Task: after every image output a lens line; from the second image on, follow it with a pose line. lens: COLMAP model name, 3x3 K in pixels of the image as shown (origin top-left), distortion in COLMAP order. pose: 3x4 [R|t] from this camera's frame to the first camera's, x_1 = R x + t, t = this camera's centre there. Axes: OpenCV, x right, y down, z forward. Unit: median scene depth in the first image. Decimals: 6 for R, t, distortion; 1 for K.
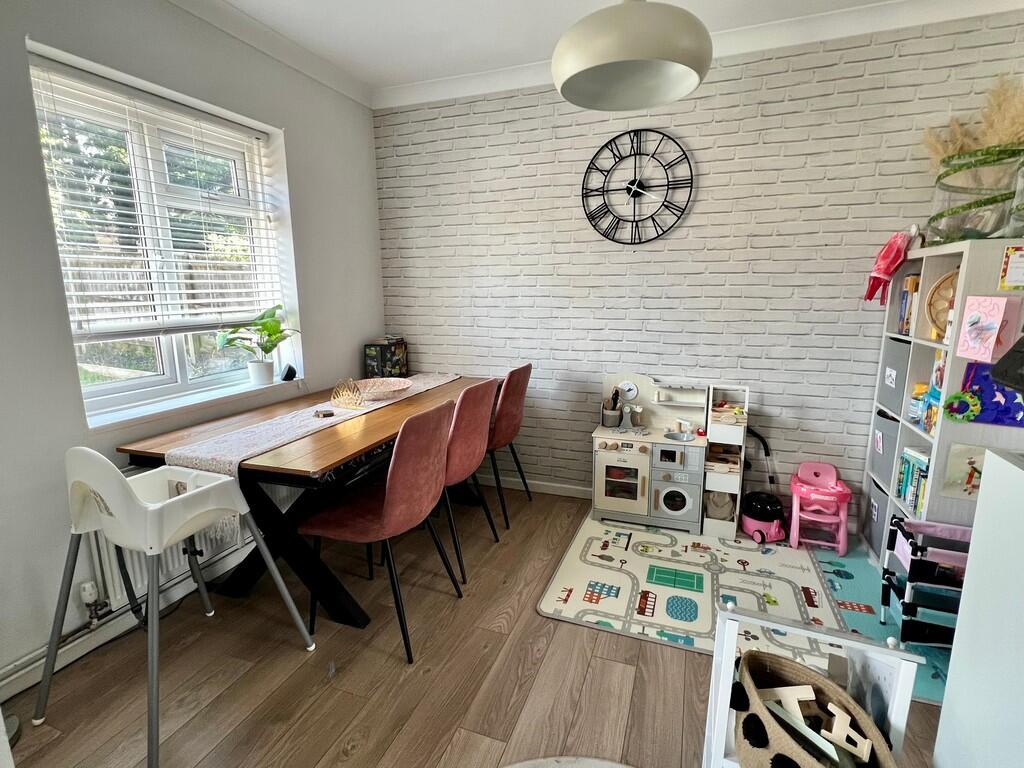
lens RADIAL K [[504.3, 0, 508.5], [0, 504.3, 383.0], [0, 0, 1]] dist [-0.003749, 0.001144]
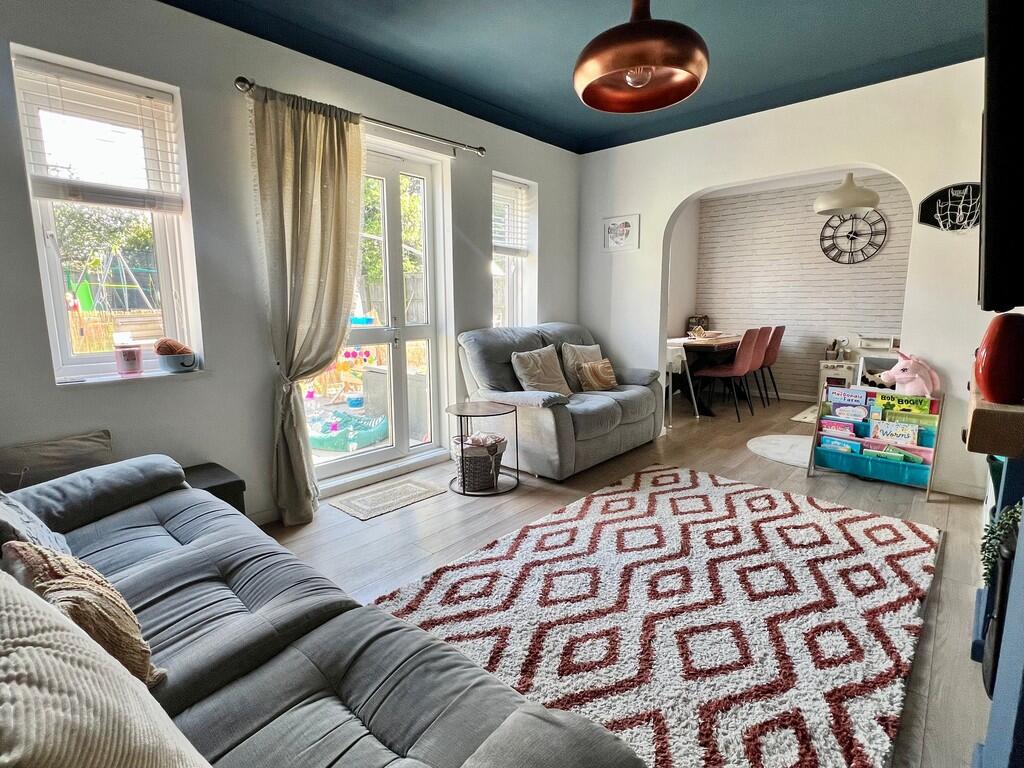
lens RADIAL K [[504.3, 0, 508.5], [0, 504.3, 380.2], [0, 0, 1]] dist [-0.003749, 0.001144]
pose [[0.928166, 0.056531, -0.367848, -0.235091], [-0.068002, 0.997518, -0.018286, 0.299178], [0.365901, 0.041987, 0.929706, -1.278363]]
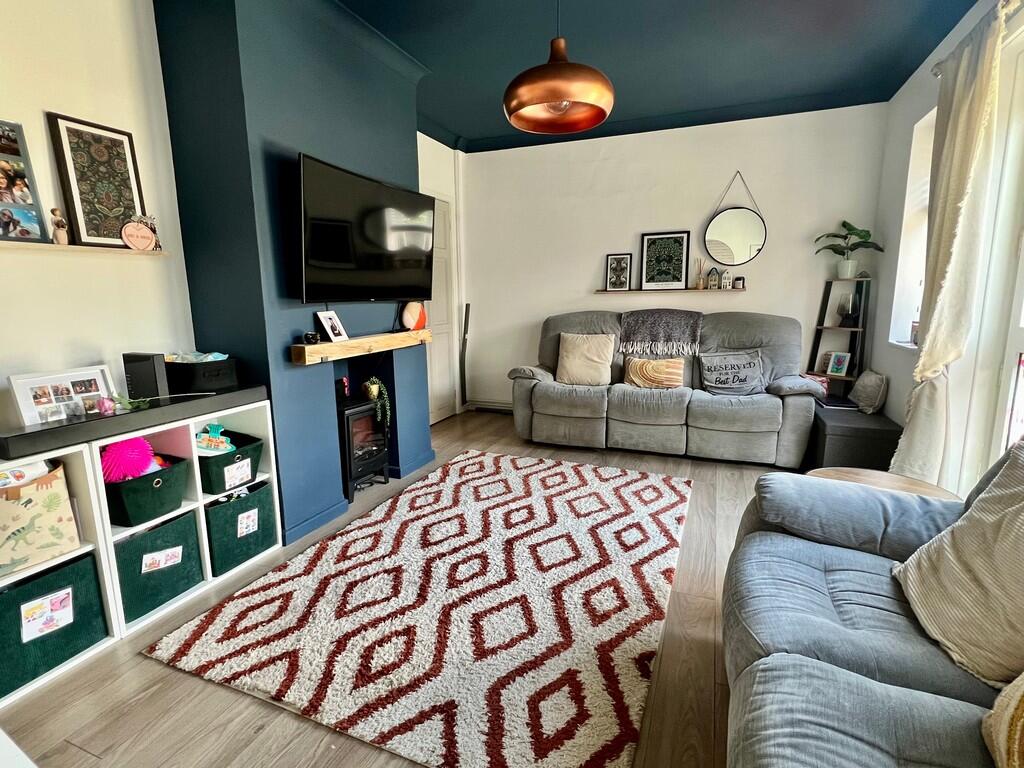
lens RADIAL K [[504.3, 0, 508.4], [0, 504.3, 385.9], [0, 0, 1]] dist [-0.003749, 0.001144]
pose [[-0.999282, 0.014482, 0.035004, -0.286339], [0.026003, 0.934192, 0.355823, 0.001472], [-0.027548, 0.356478, -0.933898, 0.299239]]
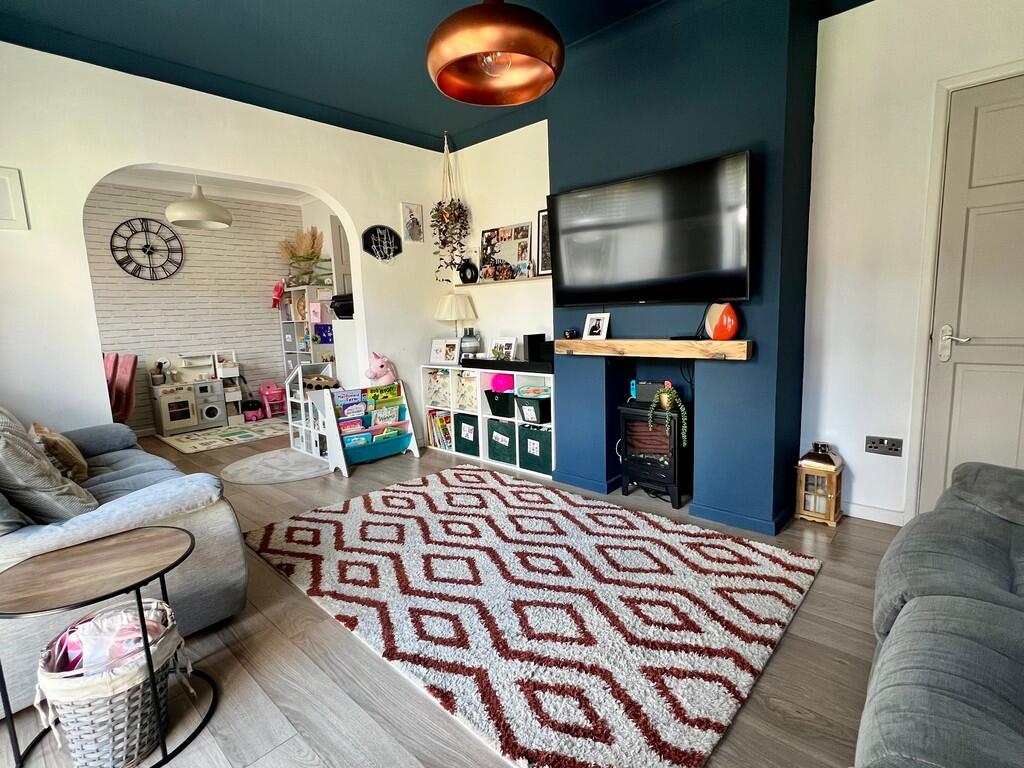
lens RADIAL K [[504.3, 0, 508.5], [0, 504.3, 383.5], [0, 0, 1]] dist [-0.003749, 0.001144]
pose [[0.379625, -0.139382, 0.914581, -0.975541], [0.202111, 0.977201, 0.065033, 0.225939], [-0.902794, 0.160158, 0.399140, -0.808888]]
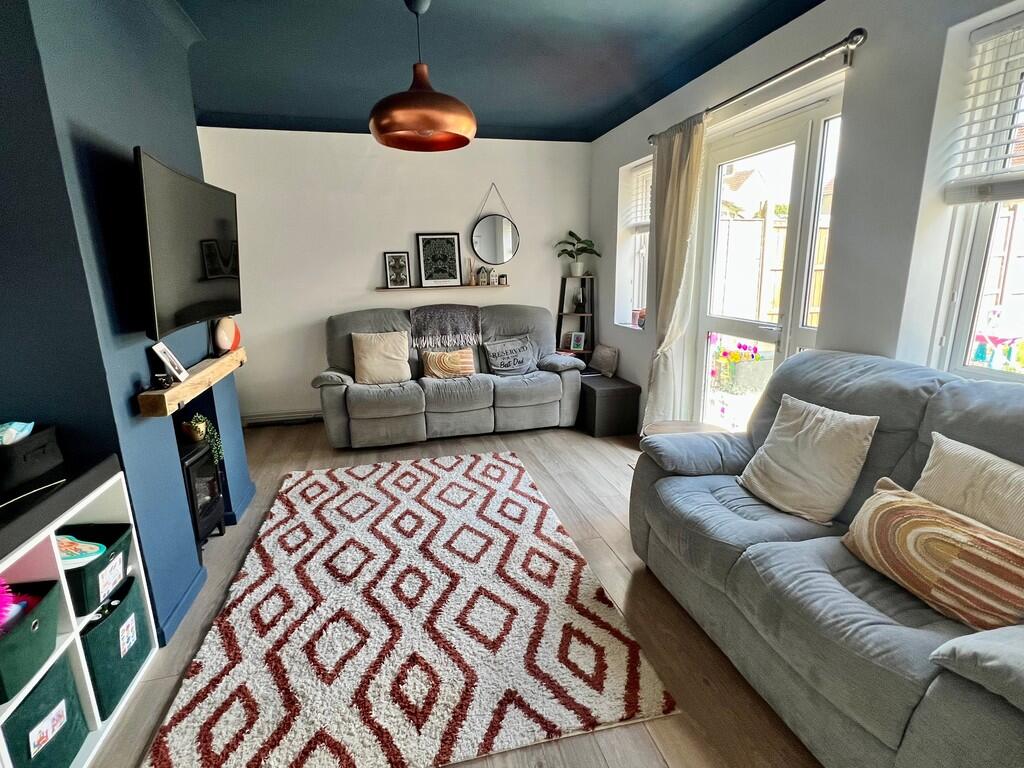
lens RADIAL K [[504.3, 0, 509.5], [0, 504.3, 386.3], [0, 0, 1]] dist [-0.003749, 0.001144]
pose [[-0.826571, 0.156945, -0.540507, 0.052865], [-0.076320, 0.920211, 0.383911, -0.066495], [0.557634, 0.358581, -0.748642, 0.247539]]
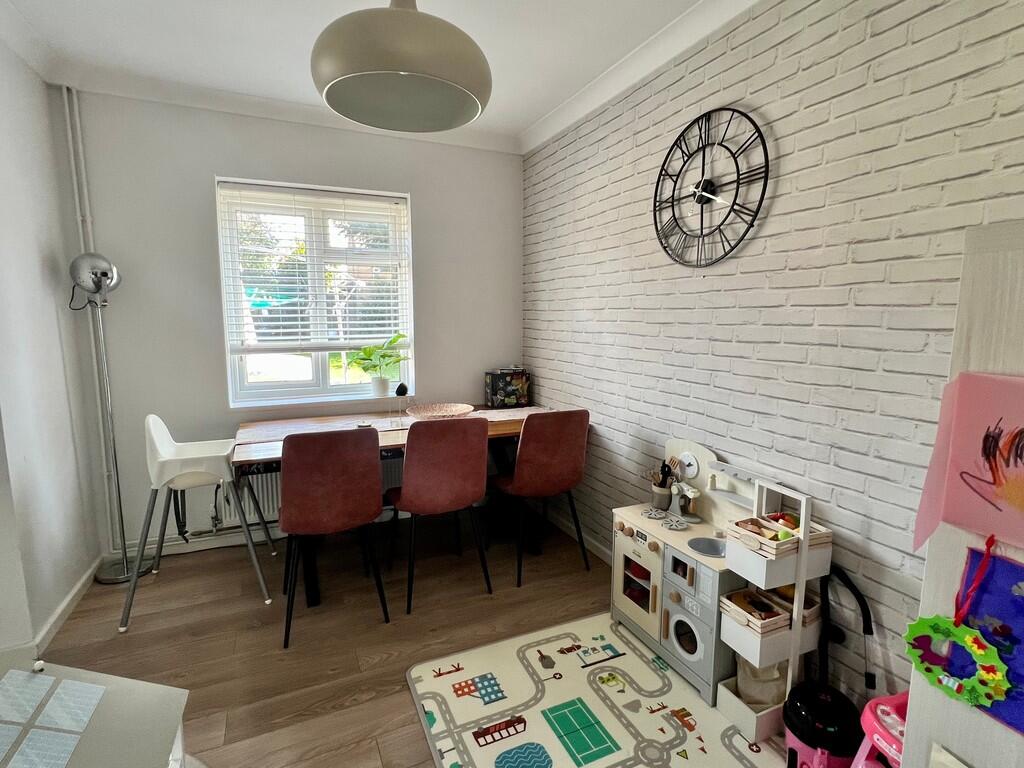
lens RADIAL K [[504.3, 0, 512.5], [0, 504.3, 381.1], [0, 0, 1]] dist [-0.003749, 0.001144]
pose [[0.709909, 0.097985, -0.697444, 0.594410], [-0.137263, 0.990535, -0.000554, -0.075291], [0.690788, 0.096126, 0.716639, 0.310385]]
